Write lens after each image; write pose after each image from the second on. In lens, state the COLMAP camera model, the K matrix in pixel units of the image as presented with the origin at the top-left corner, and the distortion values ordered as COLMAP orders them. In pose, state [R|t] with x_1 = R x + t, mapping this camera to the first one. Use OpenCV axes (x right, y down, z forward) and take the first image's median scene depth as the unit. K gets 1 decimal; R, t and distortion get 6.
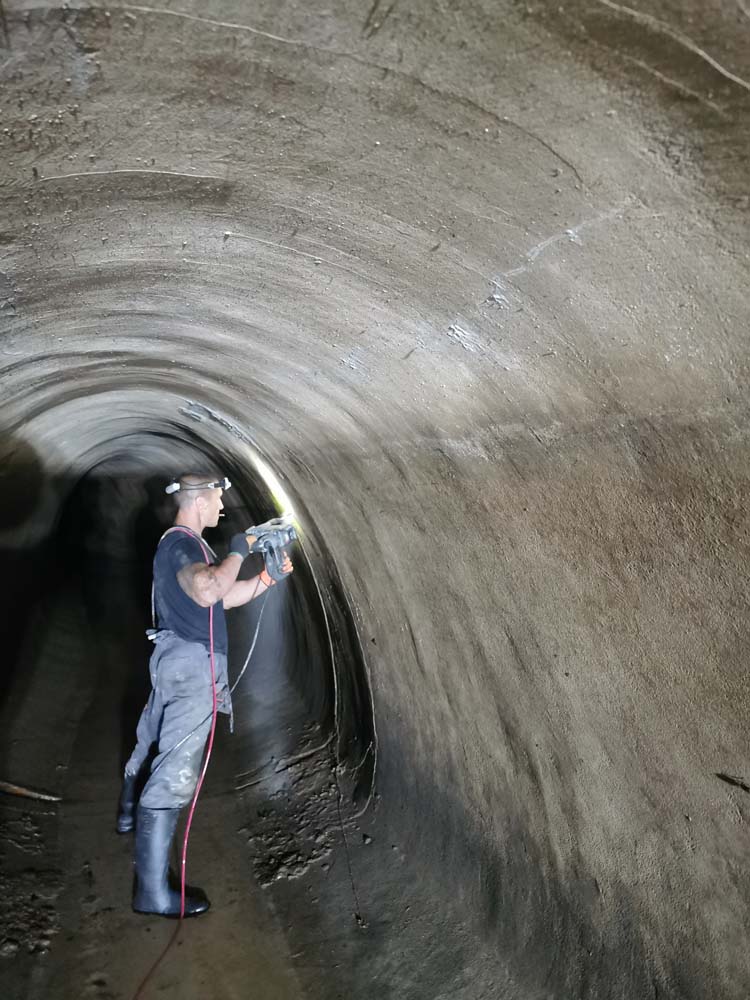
lens RADIAL K [[794.6, 0, 398.0], [0, 794.6, 489.3], [0, 0, 1]] dist [0.045053, -0.044194]
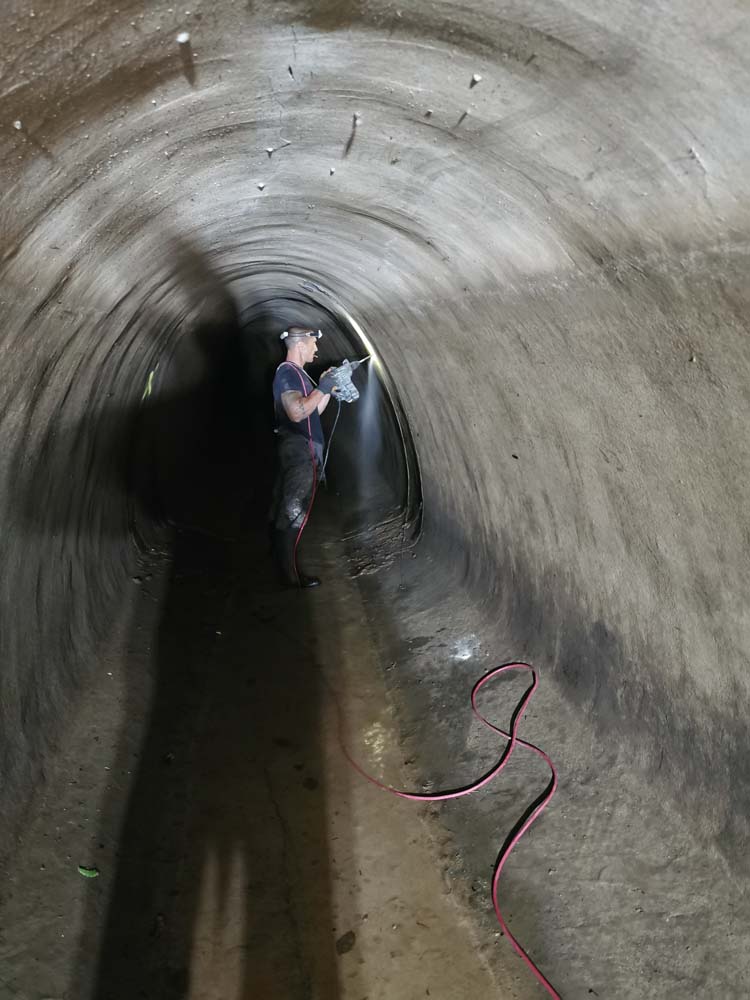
lens RADIAL K [[794.6, 0, 373.1], [0, 794.6, 500.9], [0, 0, 1]] dist [0.045053, -0.044194]
pose [[0.978786, 0.031211, -0.202495, 0.350394], [0.007429, 0.982272, 0.187312, 0.039652], [0.204751, -0.184843, 0.961202, -0.955777]]
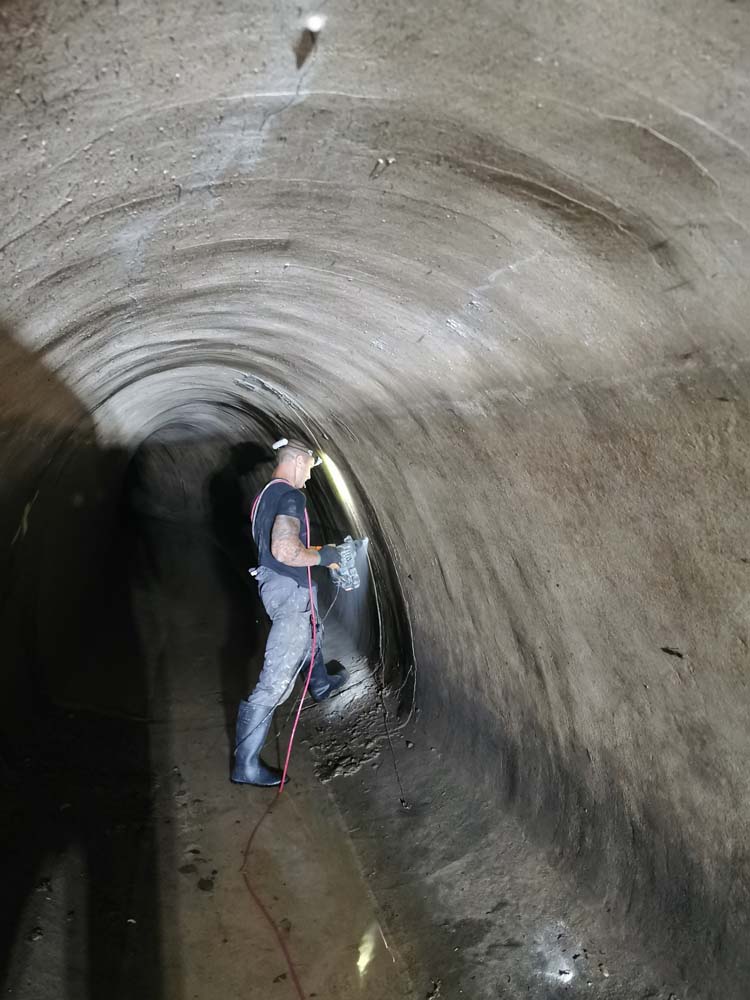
lens RADIAL K [[794.6, 0, 382.1], [0, 794.6, 497.7], [0, 0, 1]] dist [0.045053, -0.044194]
pose [[0.996894, -0.025420, -0.074534, 0.030512], [0.029832, 0.997830, 0.058701, 0.010750], [0.072880, -0.060742, 0.995489, -0.249950]]
